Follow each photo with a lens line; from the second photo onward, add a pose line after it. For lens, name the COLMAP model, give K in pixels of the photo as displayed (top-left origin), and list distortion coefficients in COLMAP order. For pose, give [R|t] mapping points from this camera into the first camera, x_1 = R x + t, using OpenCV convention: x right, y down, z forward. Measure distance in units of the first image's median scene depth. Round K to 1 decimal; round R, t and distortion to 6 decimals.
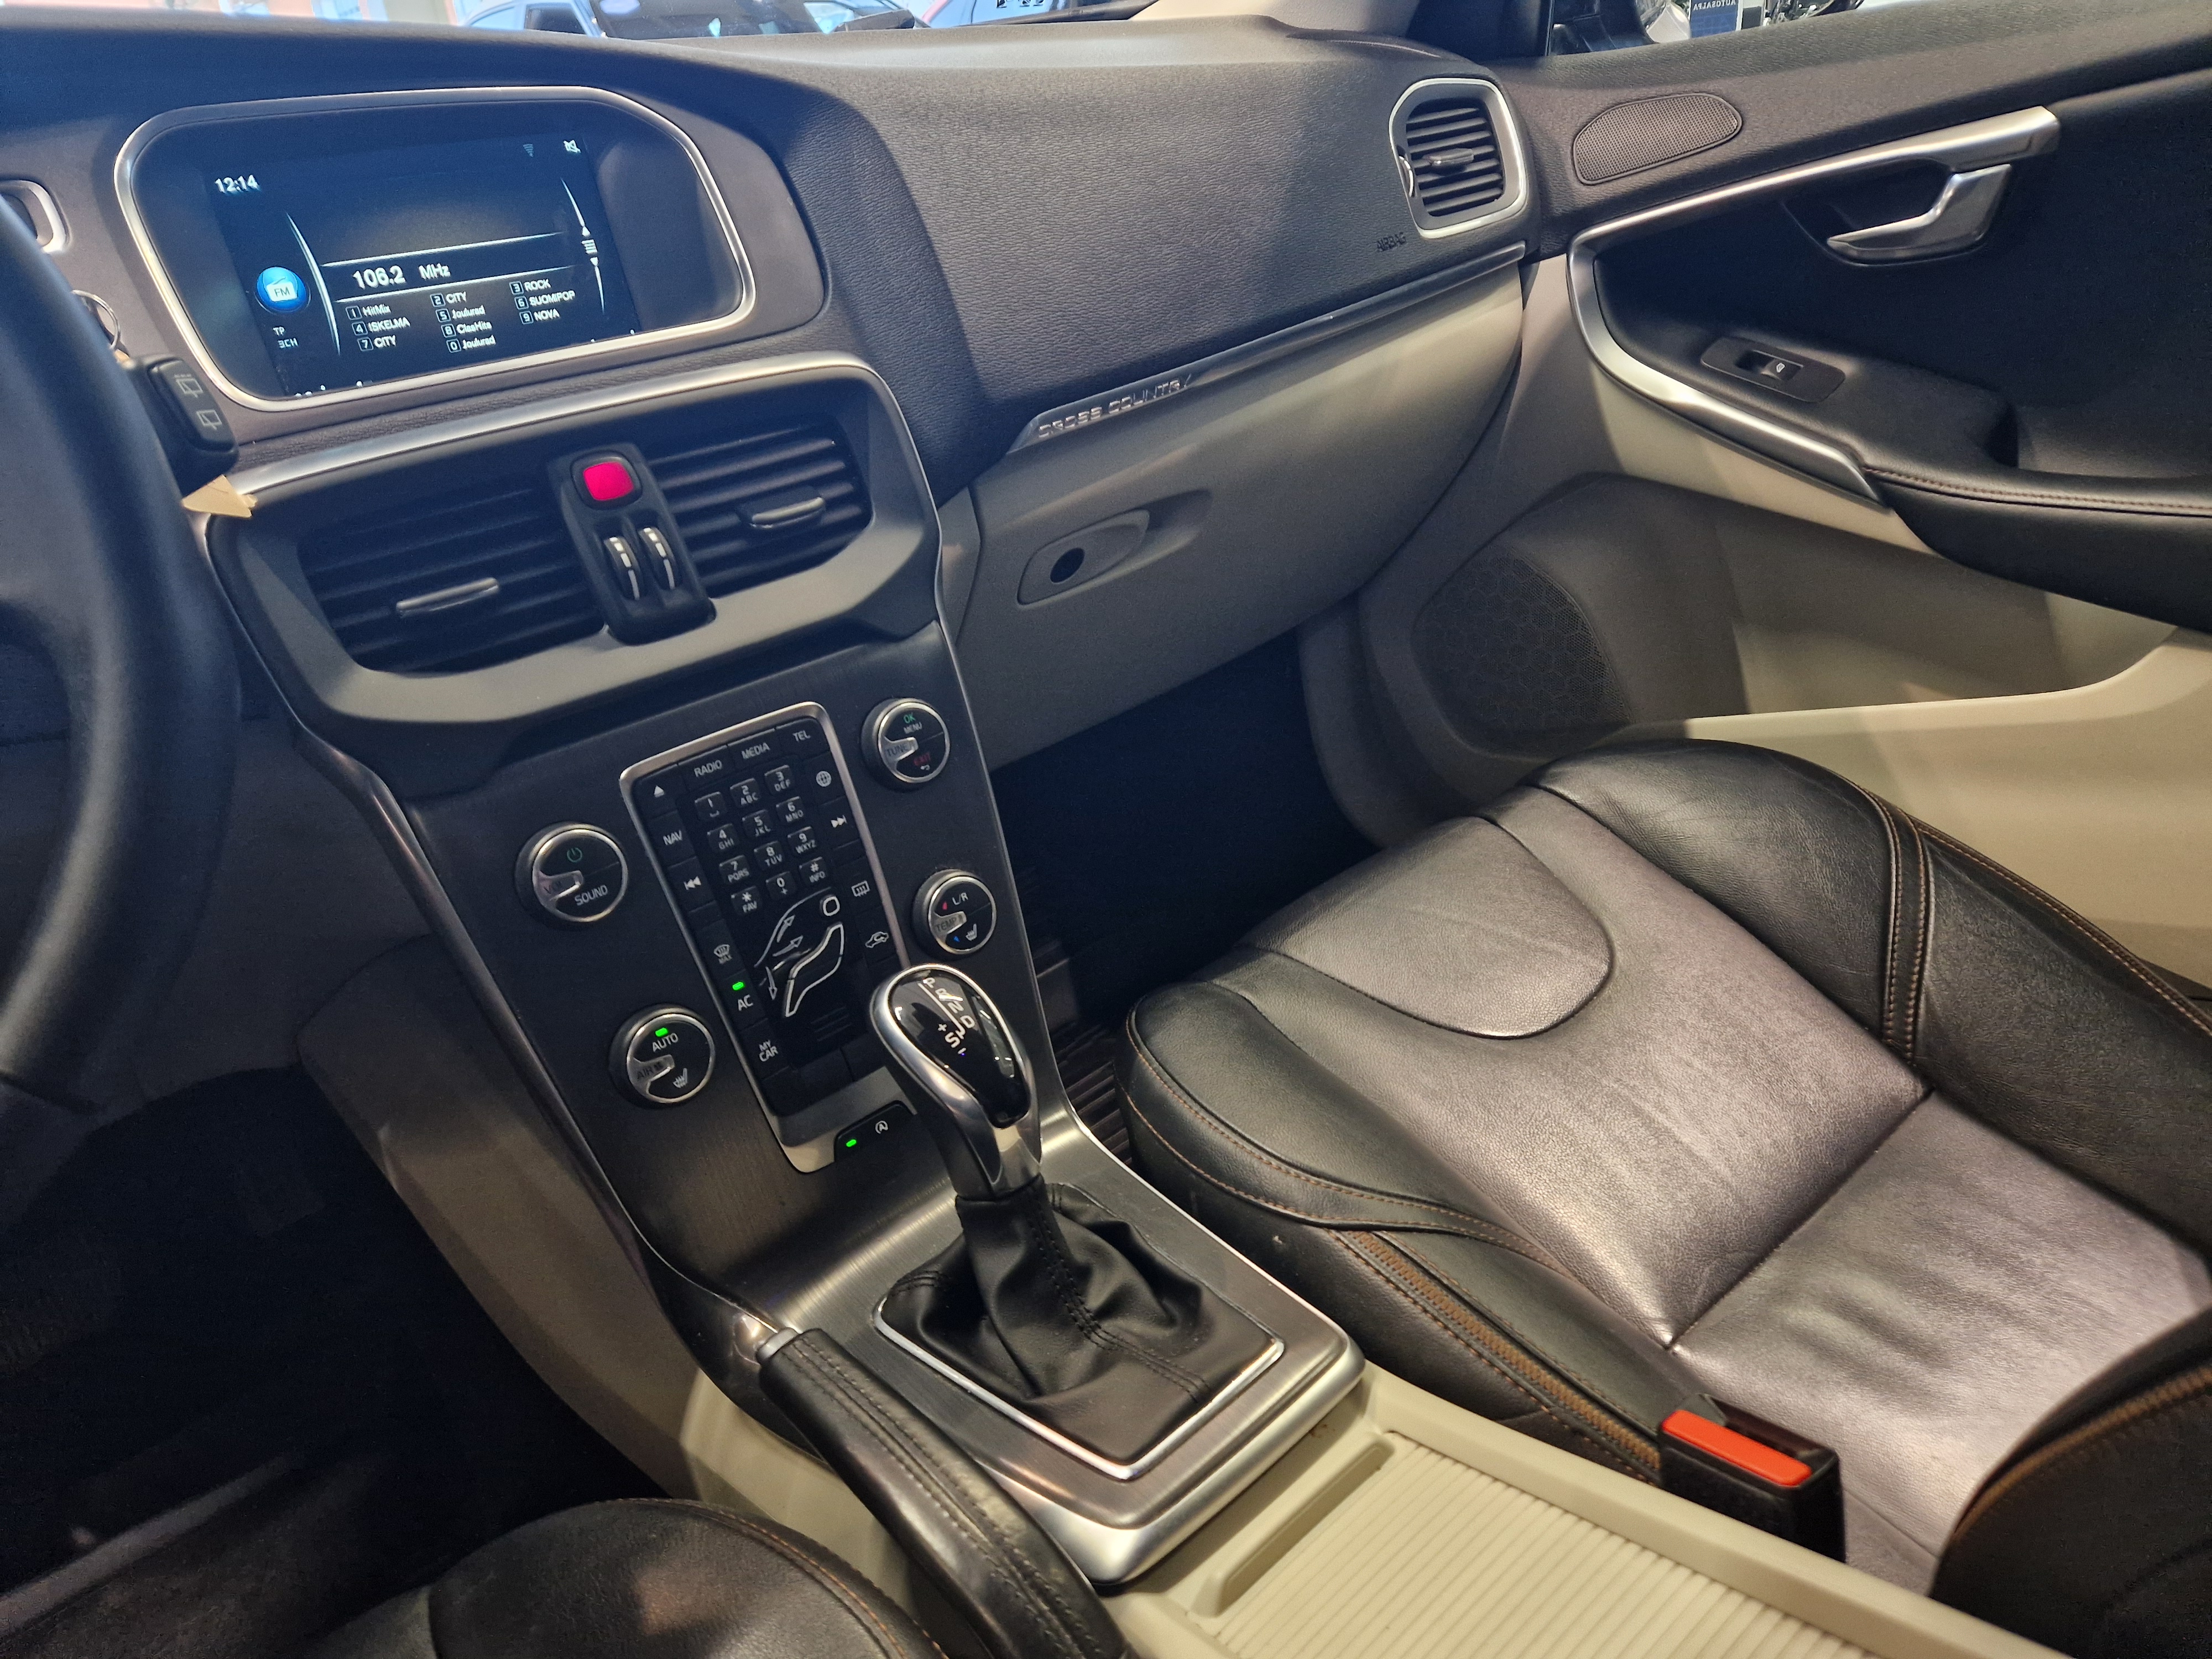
lens RADIAL K [[1467.2, 0, 1095.7], [0, 1467.2, 839.6], [0, 0, 1]] dist [0.082157, -0.072808]
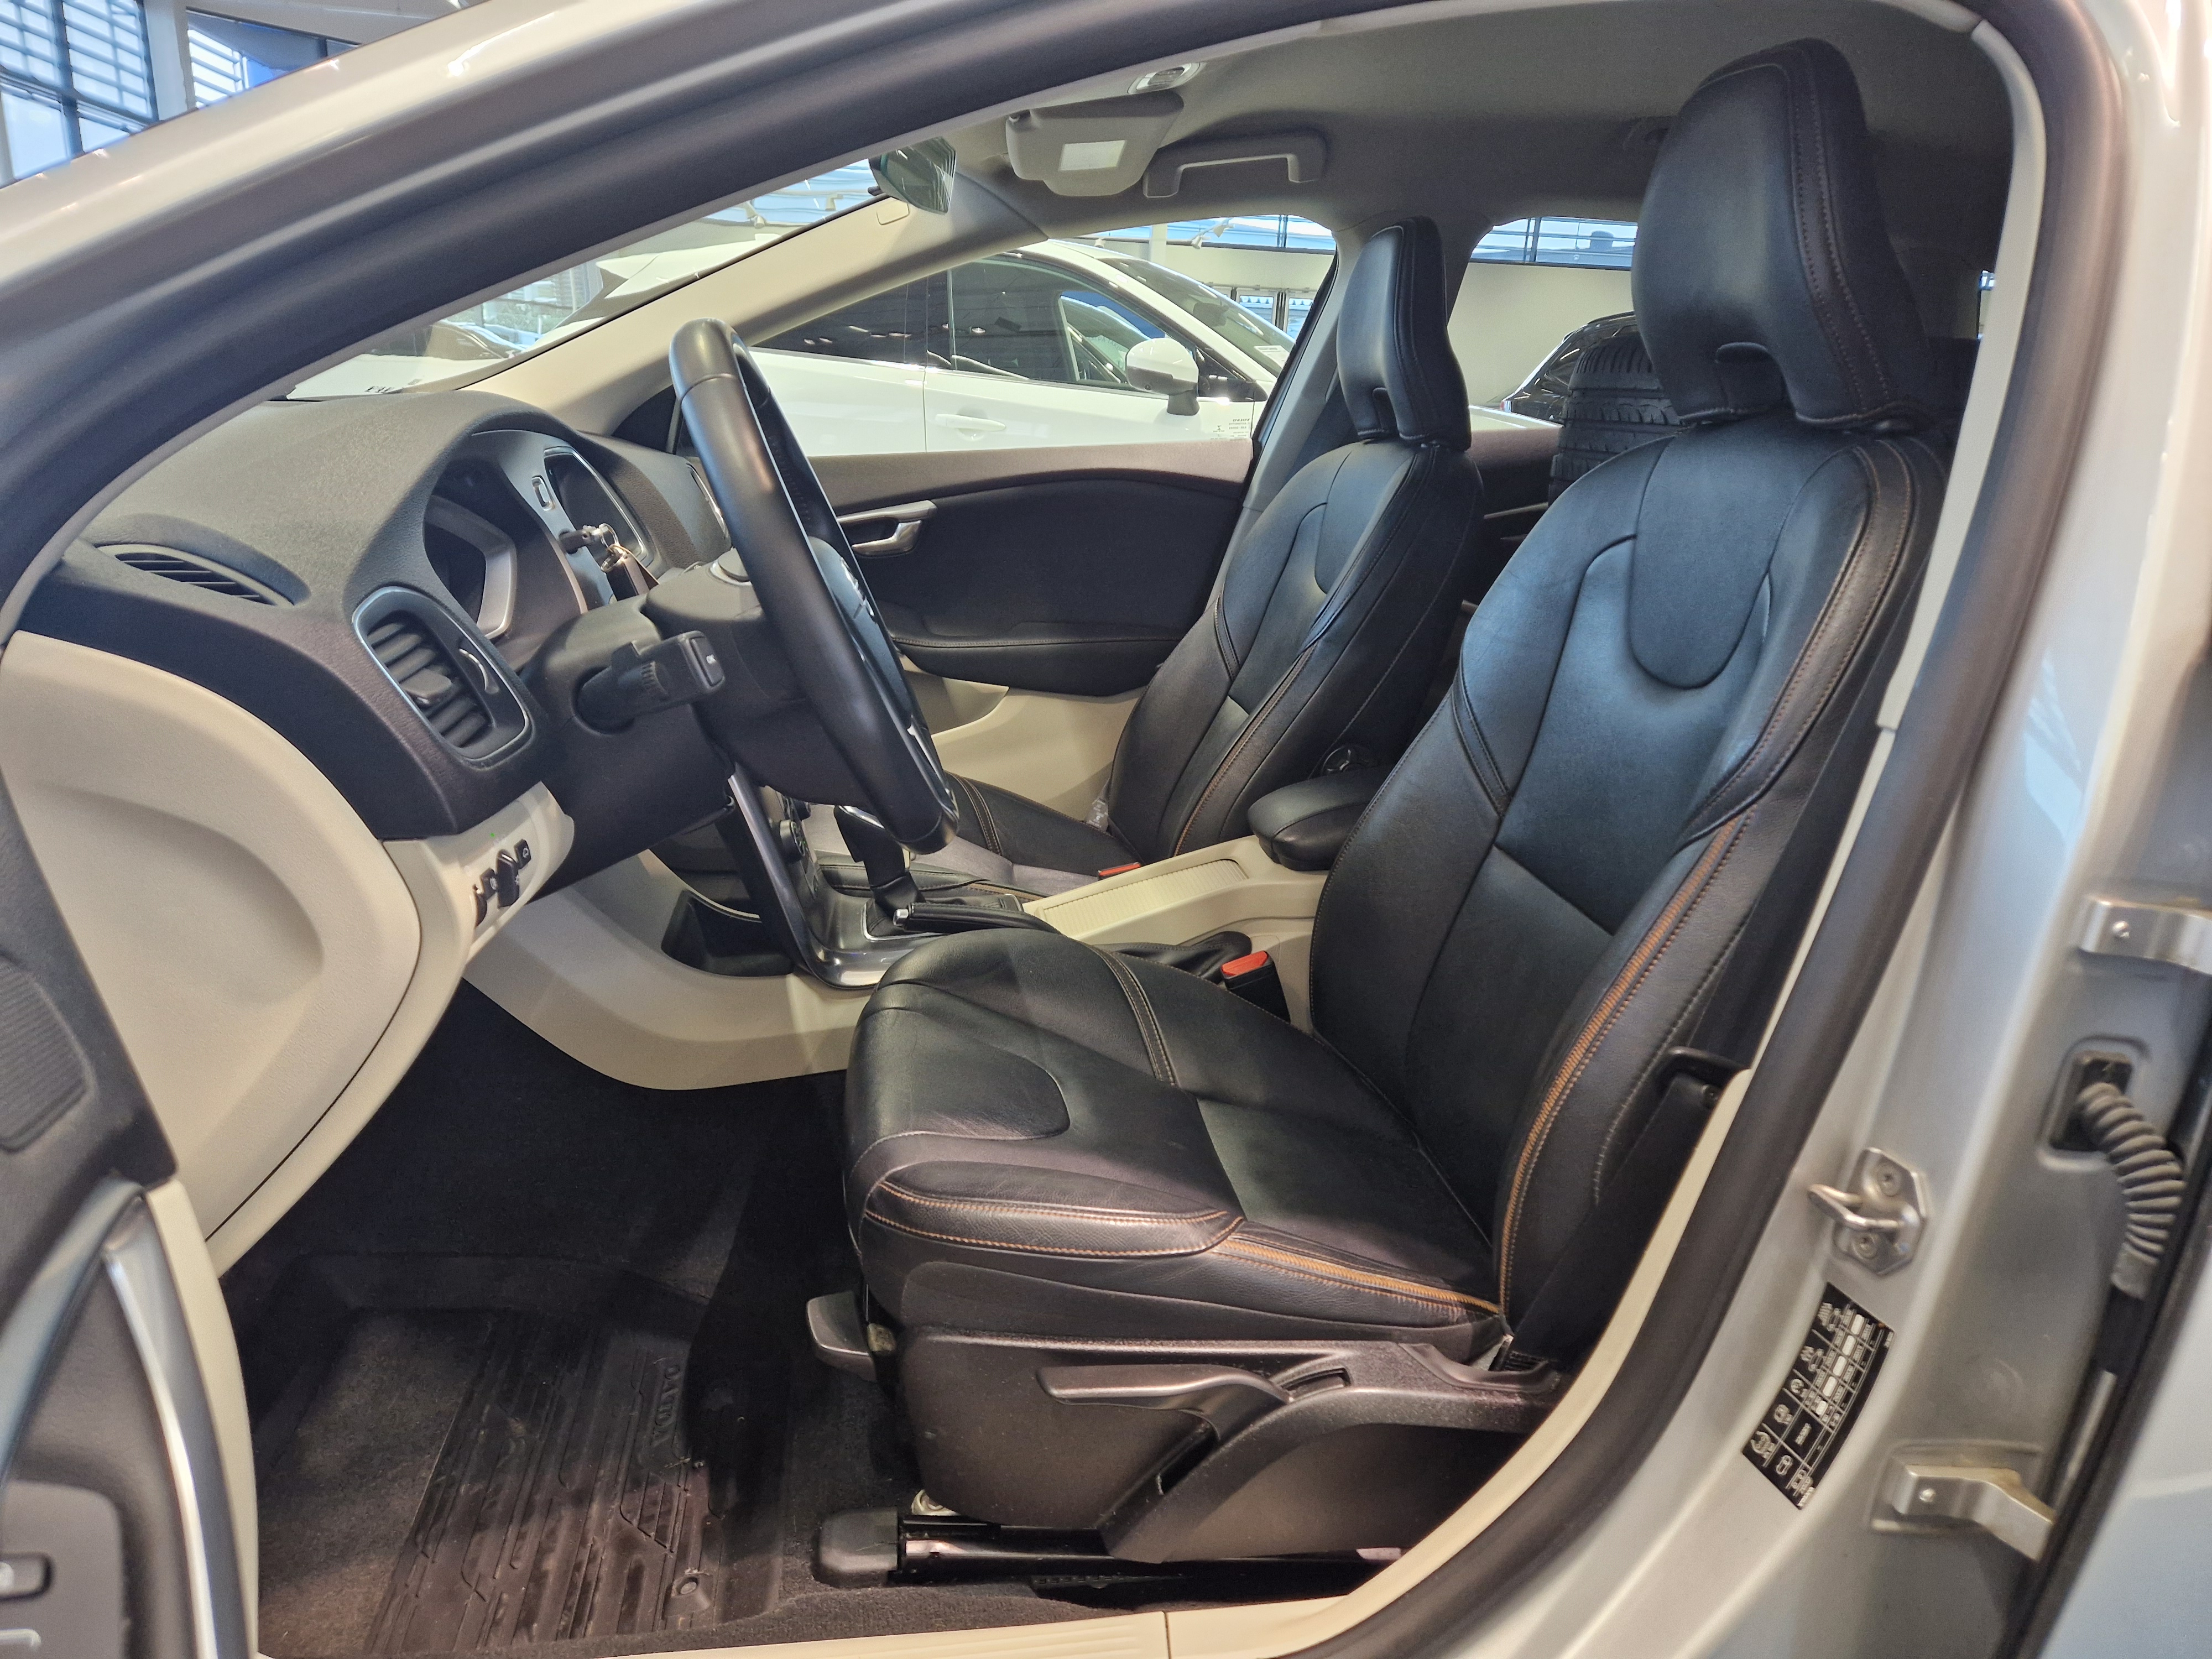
lens RADIAL K [[1487.5, 0, 1085.2], [0, 1487.5, 837.6], [0, 0, 1]] dist [0.068037, -0.059579]
pose [[0.549665, -0.127830, 0.825547, -1.716022], [0.298934, 0.952884, -0.051489, 0.345506], [-0.780068, 0.275085, 0.561980, -0.619149]]
